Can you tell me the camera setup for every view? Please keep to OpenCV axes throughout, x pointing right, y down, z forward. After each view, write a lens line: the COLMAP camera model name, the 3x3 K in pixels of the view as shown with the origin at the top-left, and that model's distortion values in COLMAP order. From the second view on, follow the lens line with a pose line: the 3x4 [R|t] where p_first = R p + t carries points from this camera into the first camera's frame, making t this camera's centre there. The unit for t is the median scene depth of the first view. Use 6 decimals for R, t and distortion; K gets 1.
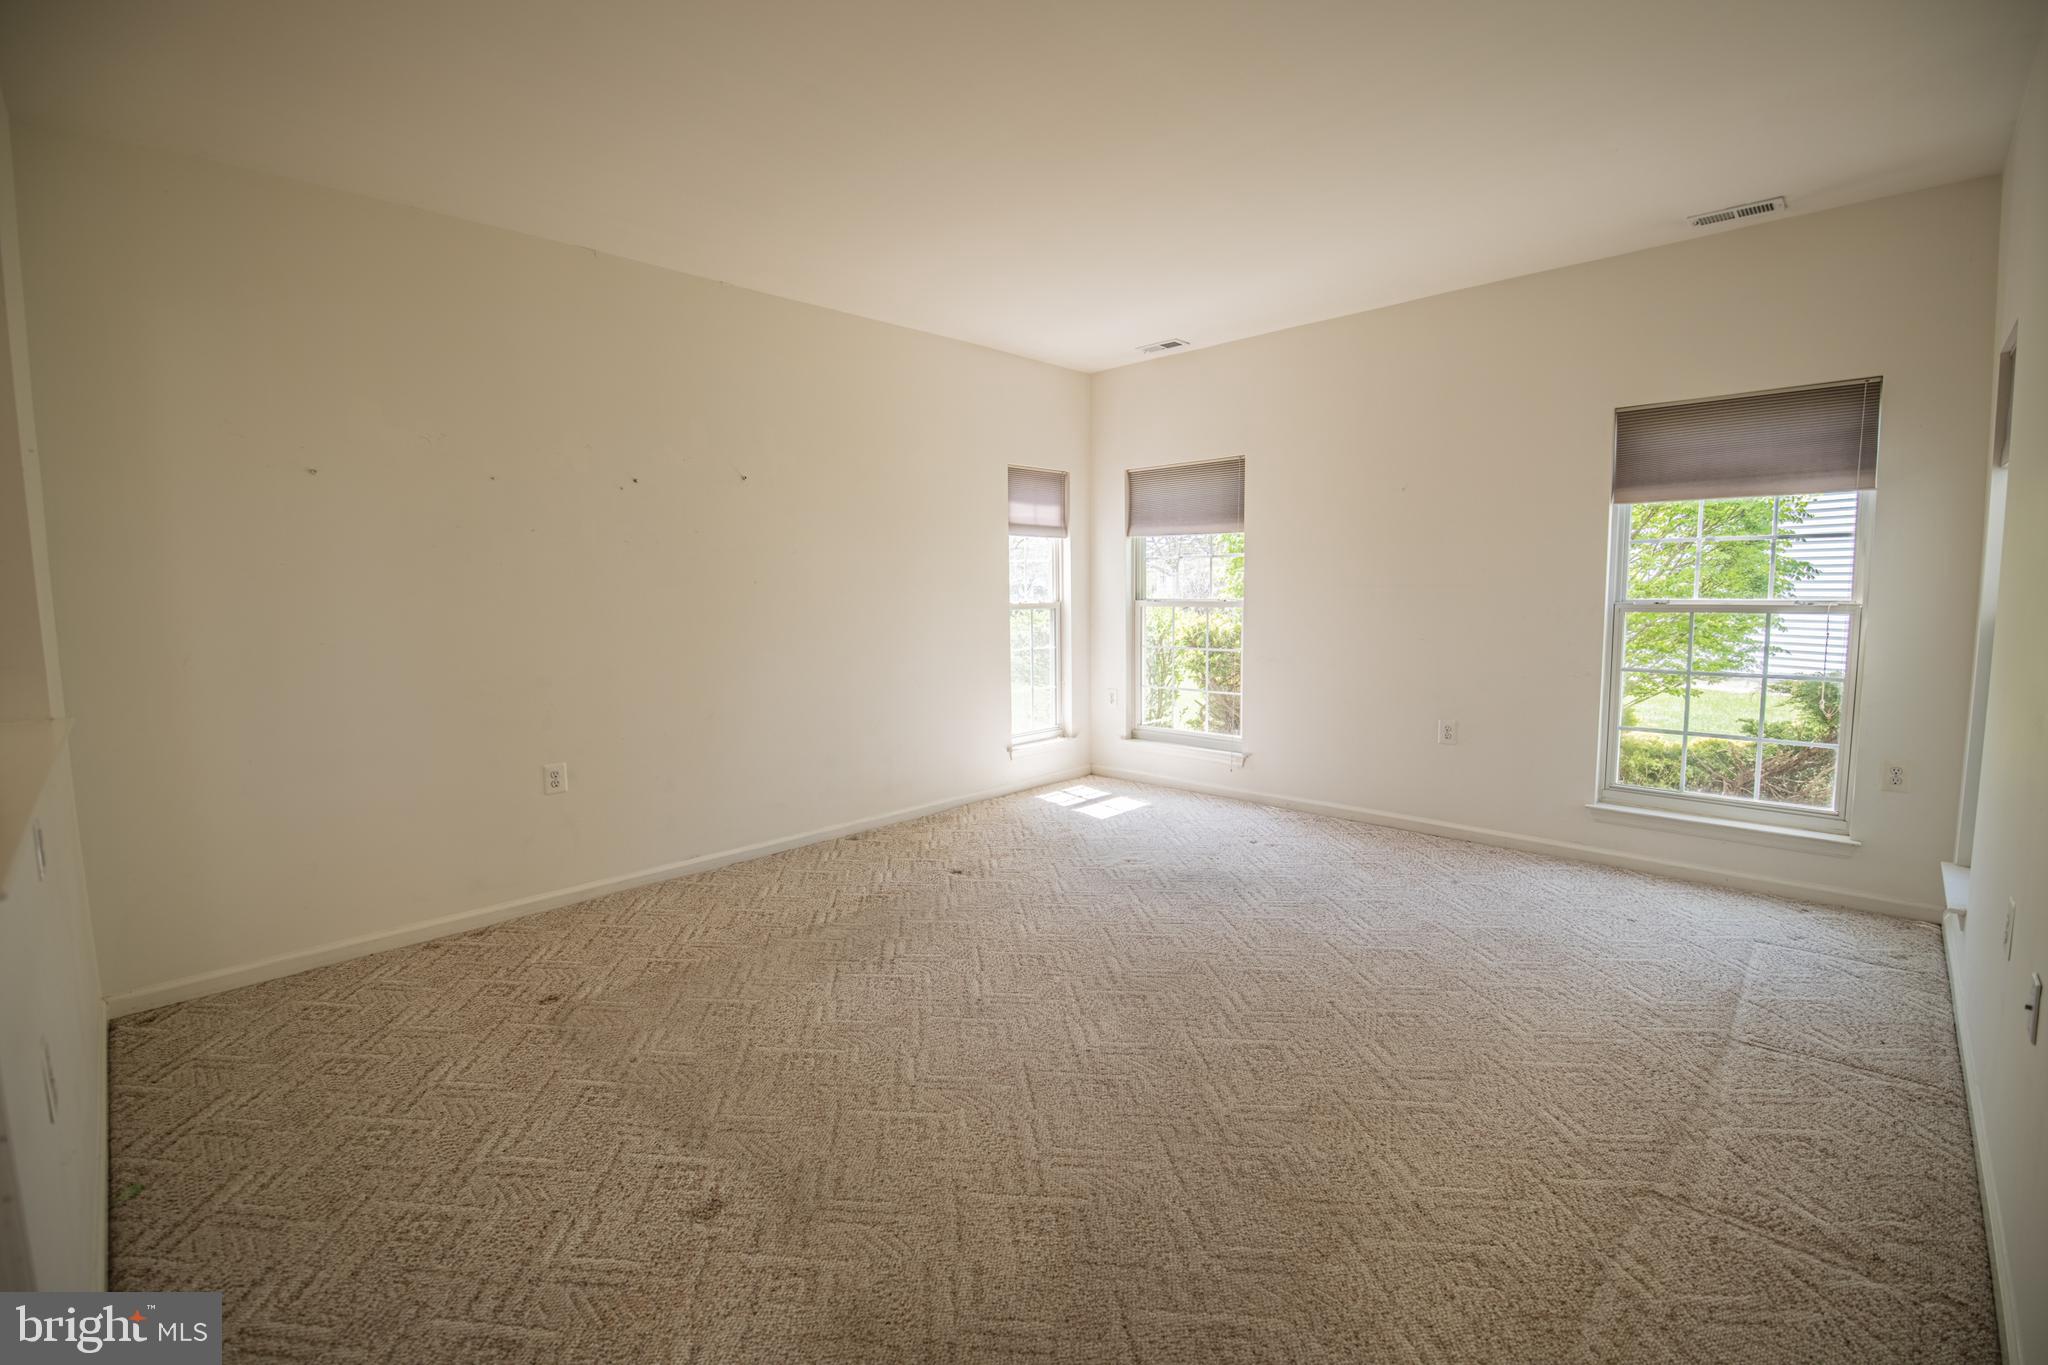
lens RADIAL K [[885.6, 0, 1028.1], [0, 885.6, 675.9], [0, 0, 1]] dist [-0.003184, -0.009032]
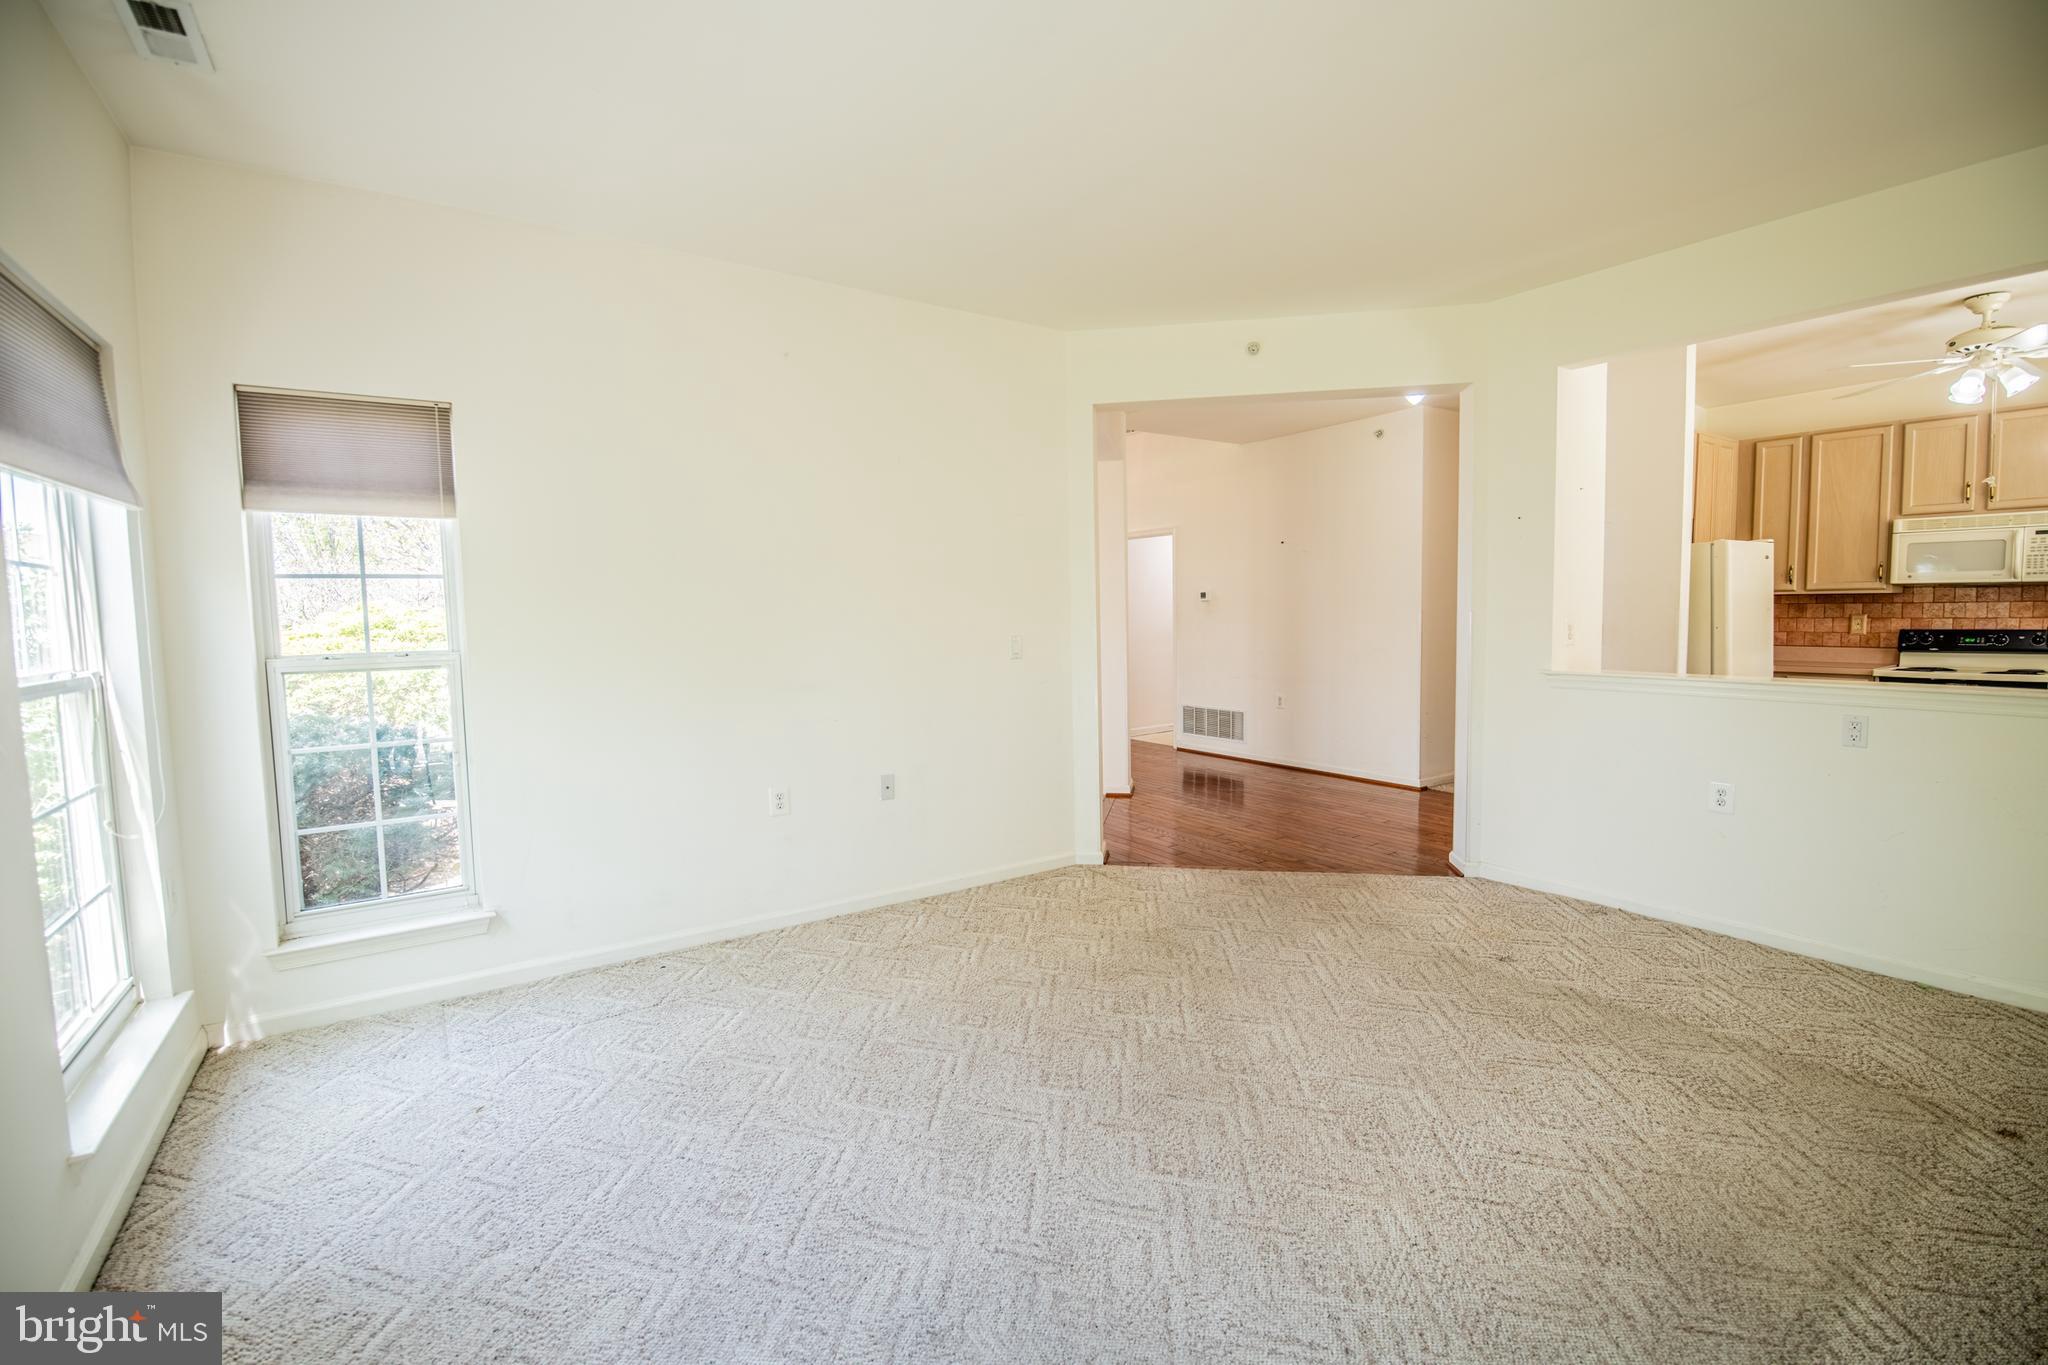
lens RADIAL K [[891.2, 0, 1029.5], [0, 891.2, 670.6], [0, 0, 1]] dist [0.001600, -0.010433]
pose [[-0.978733, 0.015006, 0.204590, 0.122184], [0.048832, 0.985696, 0.161305, -0.184452], [-0.199243, 0.167865, -0.965465, 1.776738]]
